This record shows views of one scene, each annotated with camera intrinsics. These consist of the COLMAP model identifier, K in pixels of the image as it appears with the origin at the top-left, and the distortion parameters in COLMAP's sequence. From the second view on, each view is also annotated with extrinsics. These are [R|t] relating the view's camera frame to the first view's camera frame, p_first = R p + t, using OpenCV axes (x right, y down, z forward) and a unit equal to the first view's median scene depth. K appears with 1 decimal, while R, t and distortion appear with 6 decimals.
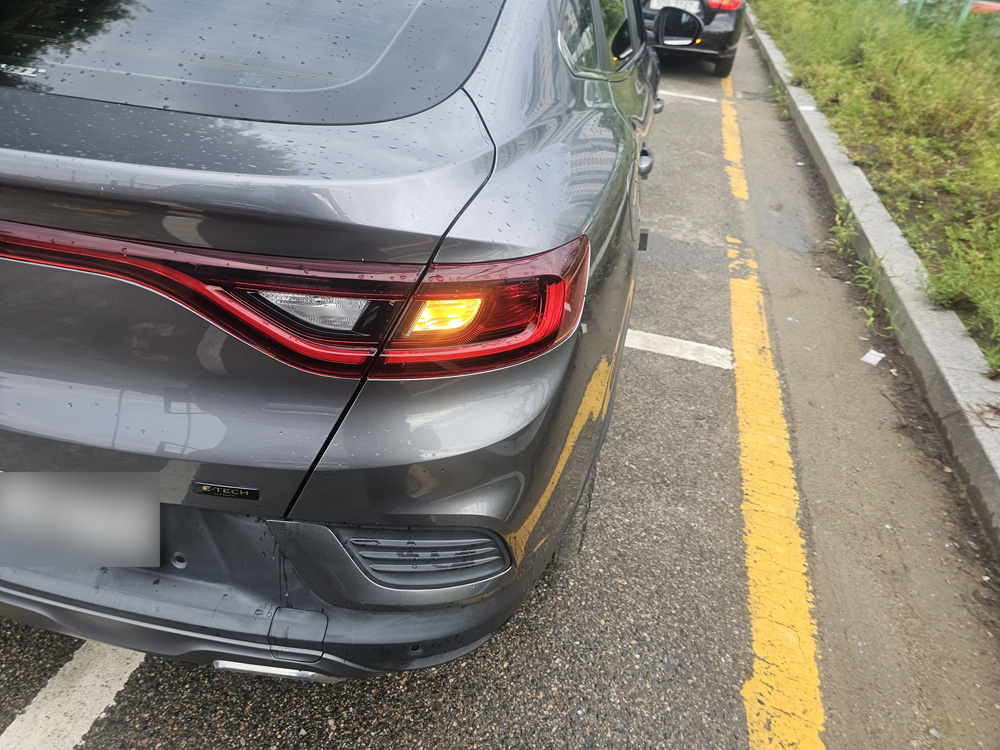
lens RADIAL K [[639.8, 0, 500.0], [0, 639.8, 375.0], [0, 0, 1]] dist [0.044197, -0.039555]
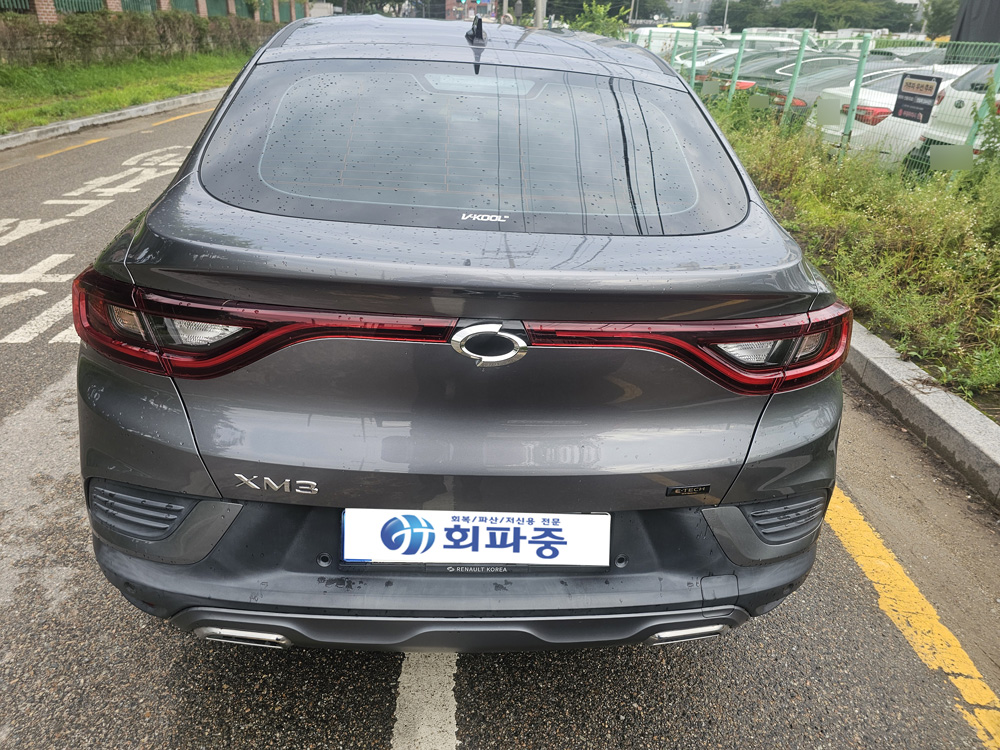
lens RADIAL K [[639.8, 0, 500.0], [0, 639.8, 375.0], [0, 0, 1]] dist [0.044197, -0.039555]
pose [[0.953485, -0.150617, 0.261114, -0.700396], [0.175778, 0.981514, -0.075711, -0.019510], [-0.244884, 0.118087, 0.962334, -0.163979]]
